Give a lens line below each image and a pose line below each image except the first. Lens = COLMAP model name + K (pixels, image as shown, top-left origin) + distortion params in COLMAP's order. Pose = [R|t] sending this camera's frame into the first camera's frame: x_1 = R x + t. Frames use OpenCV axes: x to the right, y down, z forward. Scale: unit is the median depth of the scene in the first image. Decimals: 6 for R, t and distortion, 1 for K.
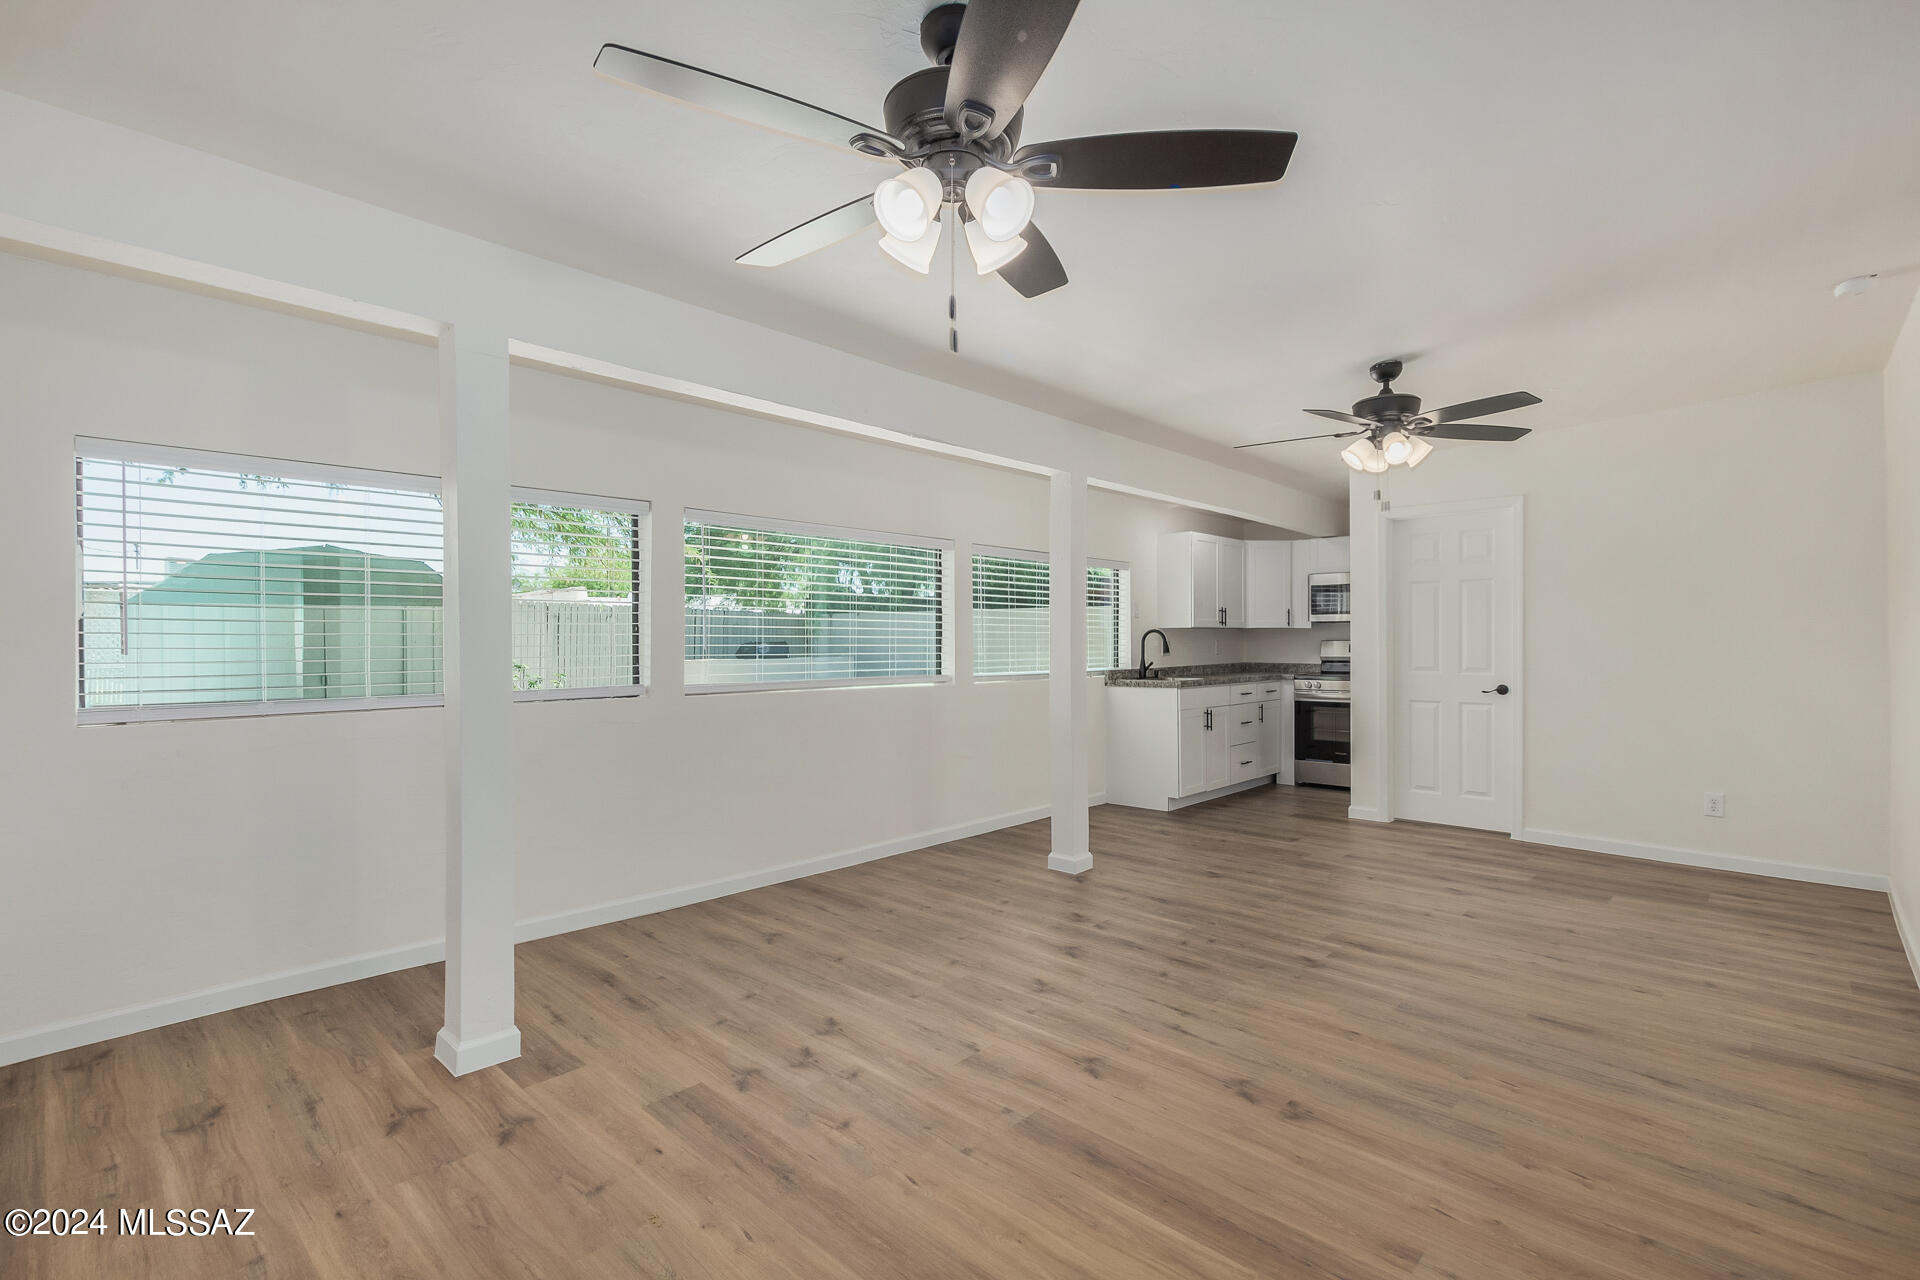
lens RADIAL K [[900.1, 0, 960.0], [0, 900.1, 640.0], [0, 0, 1]] dist [0.017650, 0.000425]
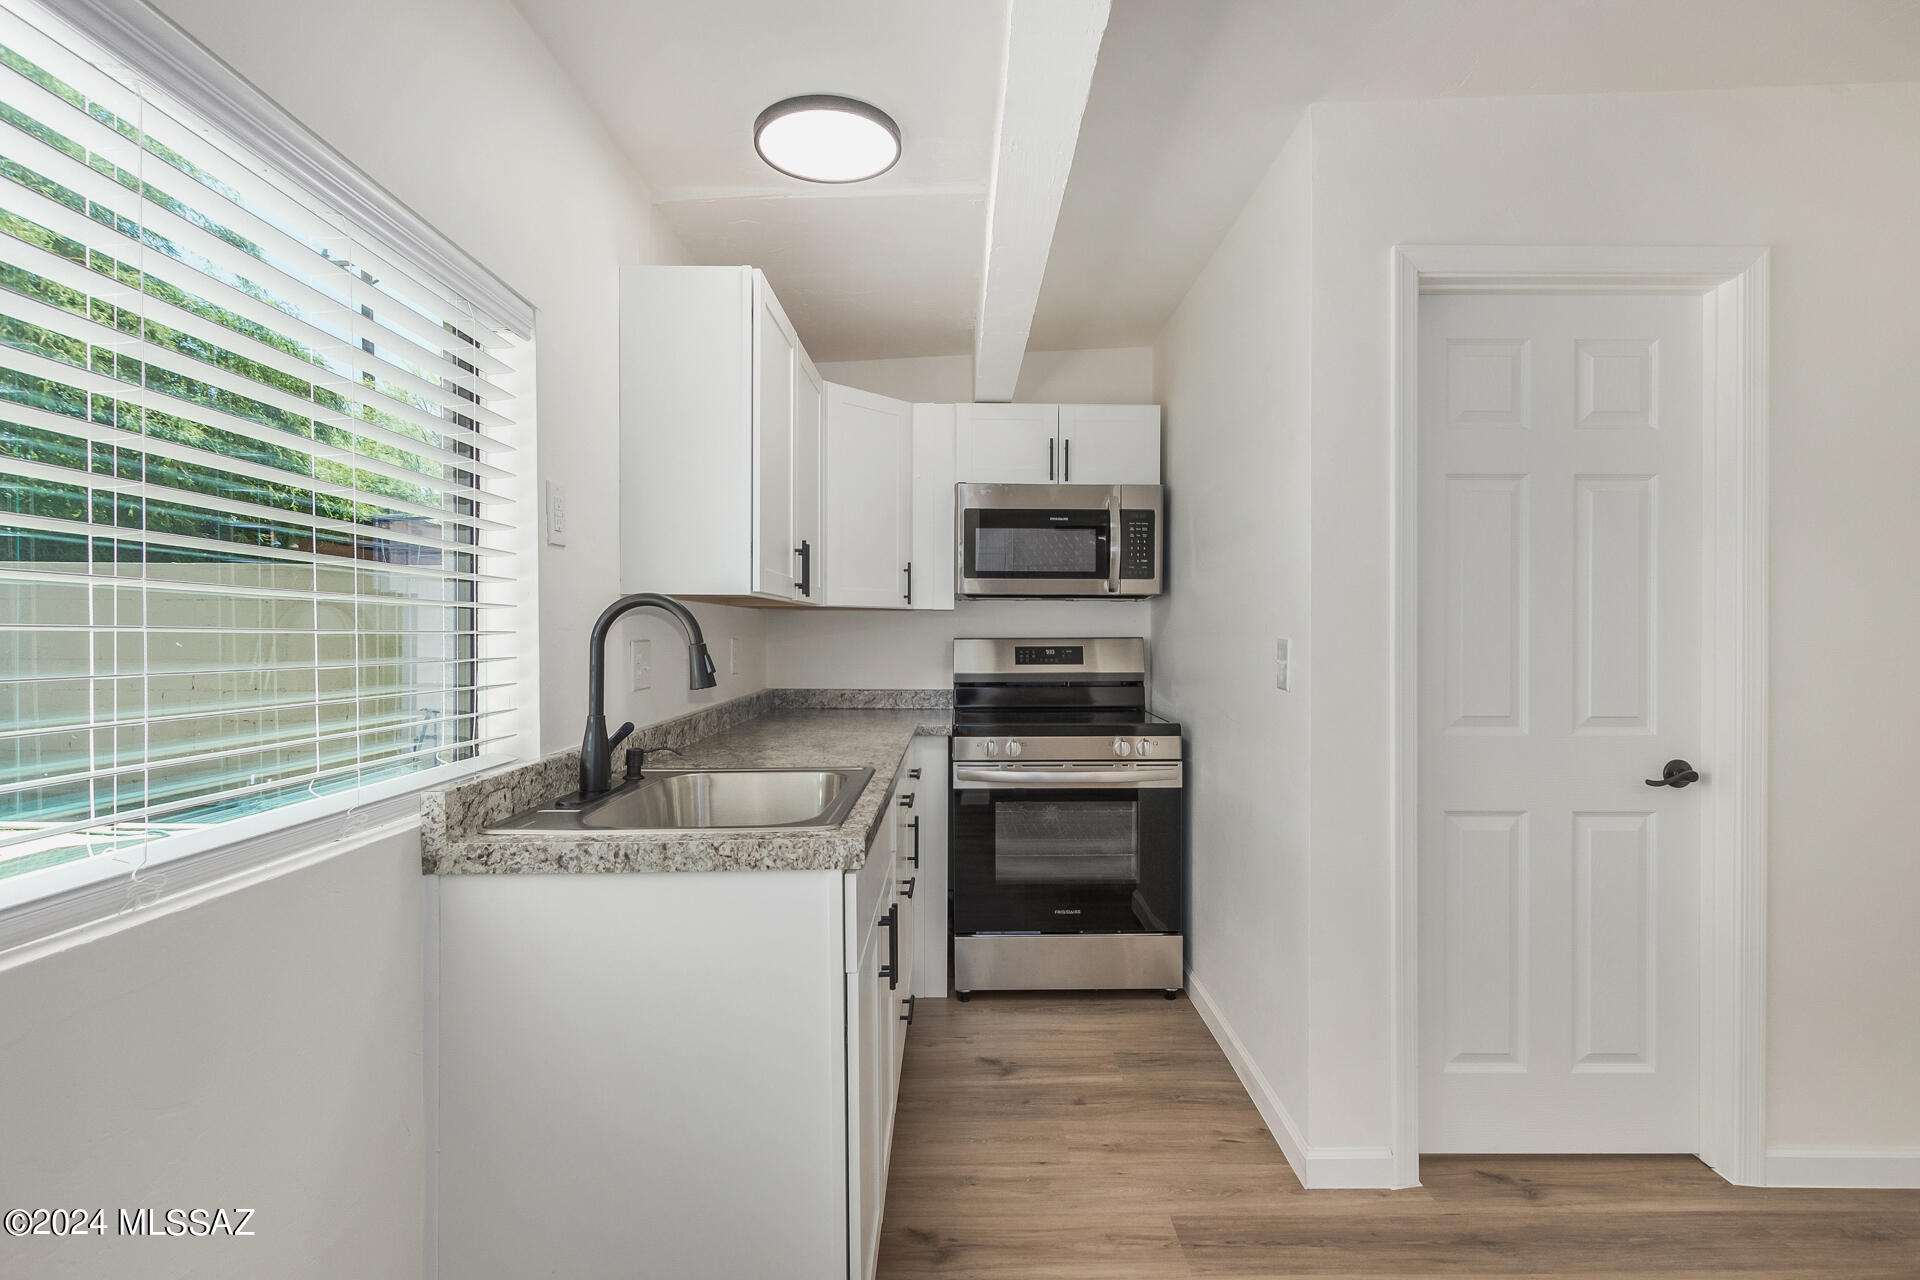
lens RADIAL K [[900.1, 0, 960.0], [0, 900.1, 640.0], [0, 0, 1]] dist [0.017650, 0.000425]
pose [[0.710064, -0.000953, 0.704137, 0.100104], [-0.002425, 0.999990, 0.003799, -0.000594], [-0.704133, -0.004405, 0.710054, 0.753032]]
